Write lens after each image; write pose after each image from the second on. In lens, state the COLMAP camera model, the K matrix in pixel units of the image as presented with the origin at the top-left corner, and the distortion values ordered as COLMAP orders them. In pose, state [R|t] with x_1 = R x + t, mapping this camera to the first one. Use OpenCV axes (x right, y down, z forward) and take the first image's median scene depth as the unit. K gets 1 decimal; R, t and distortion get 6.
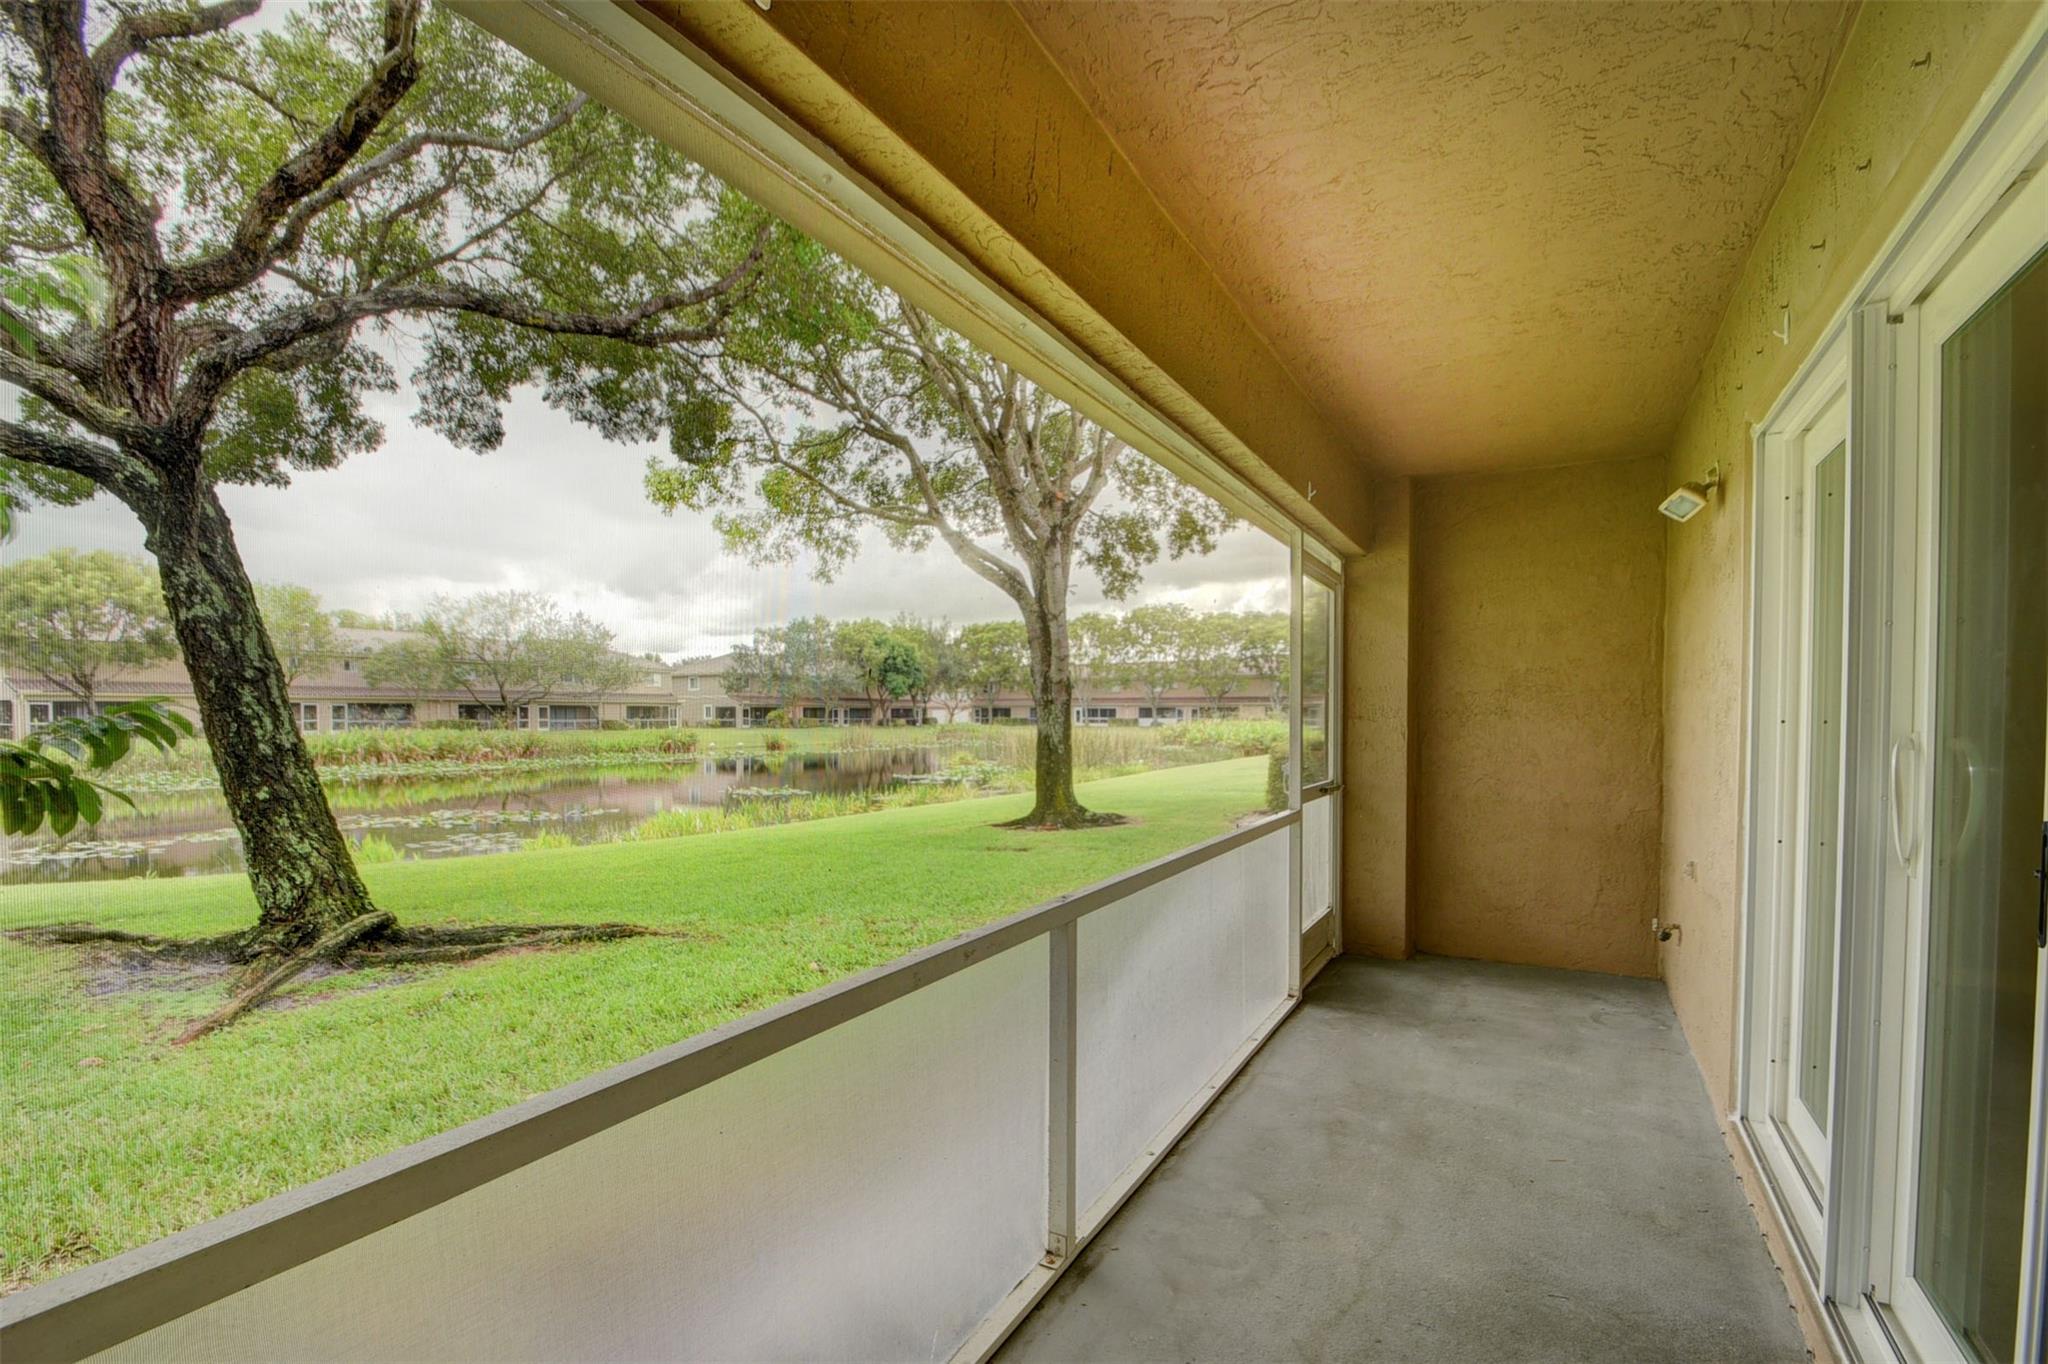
lens RADIAL K [[903.7, 0, 1014.4], [0, 903.7, 736.7], [0, 0, 1]] dist [0.025126, -0.023328]
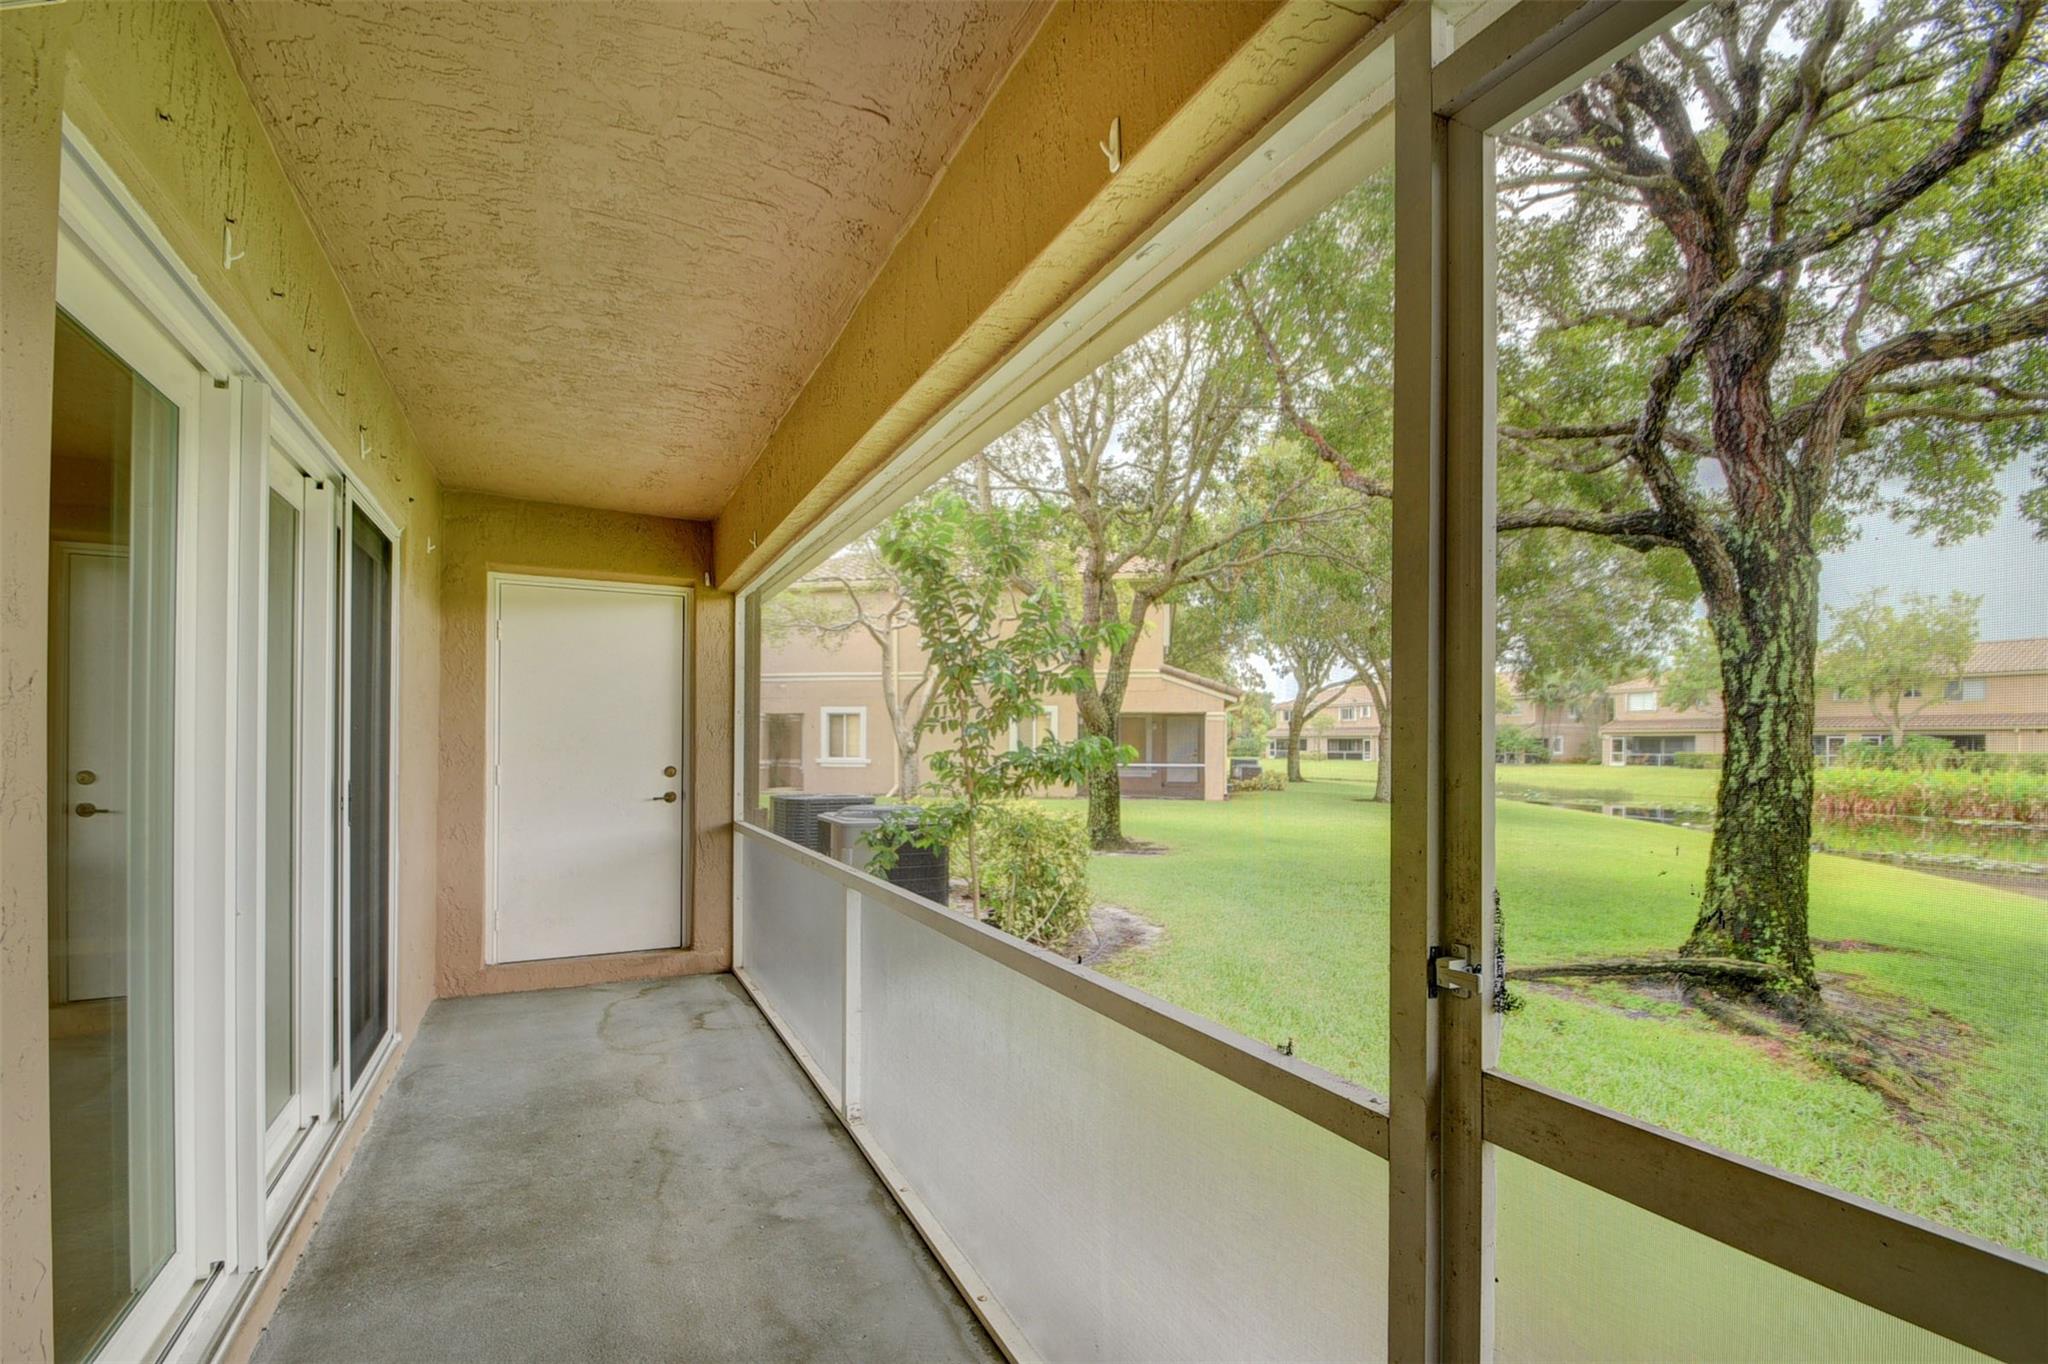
lens RADIAL K [[903.7, 0, 1014.4], [0, 903.7, 736.7], [0, 0, 1]] dist [0.025126, -0.023328]
pose [[-0.562800, -0.016582, -0.826427, 0.871333], [-0.020669, 0.999768, -0.005984, -0.025304], [0.826335, 0.013714, -0.563012, 1.587715]]
